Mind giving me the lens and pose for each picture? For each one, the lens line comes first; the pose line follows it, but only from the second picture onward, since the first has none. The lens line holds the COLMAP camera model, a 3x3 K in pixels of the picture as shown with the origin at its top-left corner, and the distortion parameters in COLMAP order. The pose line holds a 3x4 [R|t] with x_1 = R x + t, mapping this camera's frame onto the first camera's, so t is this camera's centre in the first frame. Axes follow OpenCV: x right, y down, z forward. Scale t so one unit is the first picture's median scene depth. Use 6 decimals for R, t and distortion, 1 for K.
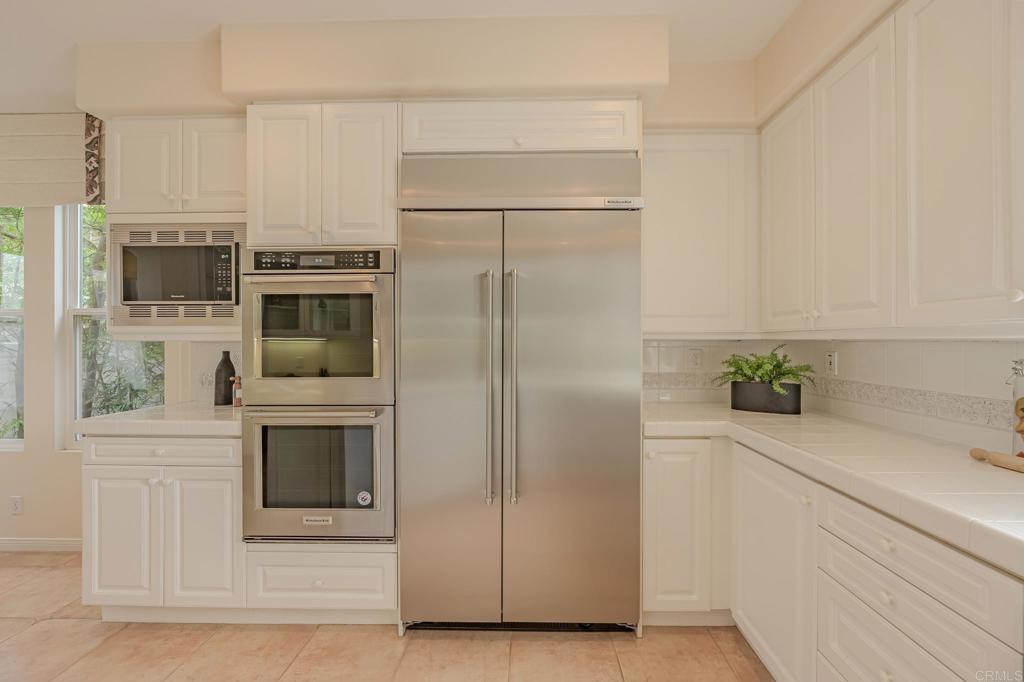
lens RADIAL K [[403.9, 0, 513.8], [0, 403.9, 340.2], [0, 0, 1]] dist [0.000619, -0.000908]
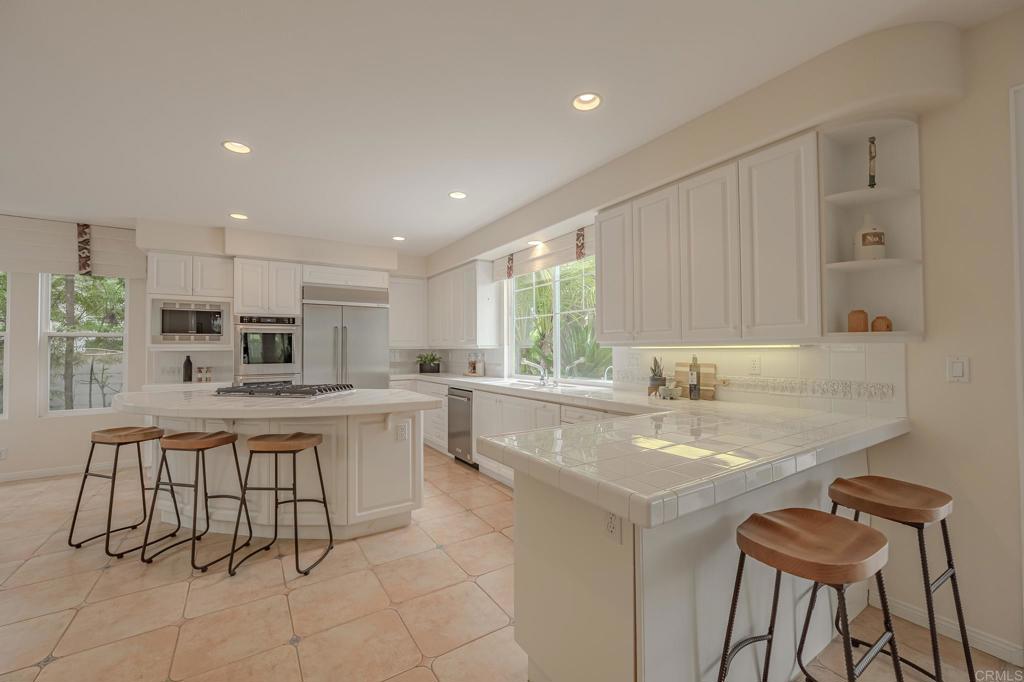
lens RADIAL K [[403.9, 0, 513.3], [0, 403.9, 342.5], [0, 0, 1]] dist [0.000619, -0.000908]
pose [[0.833665, 0.005669, 0.552242, -0.562291], [0.006476, 0.999778, -0.020040, 0.013174], [-0.552233, 0.020283, 0.833443, -1.982234]]
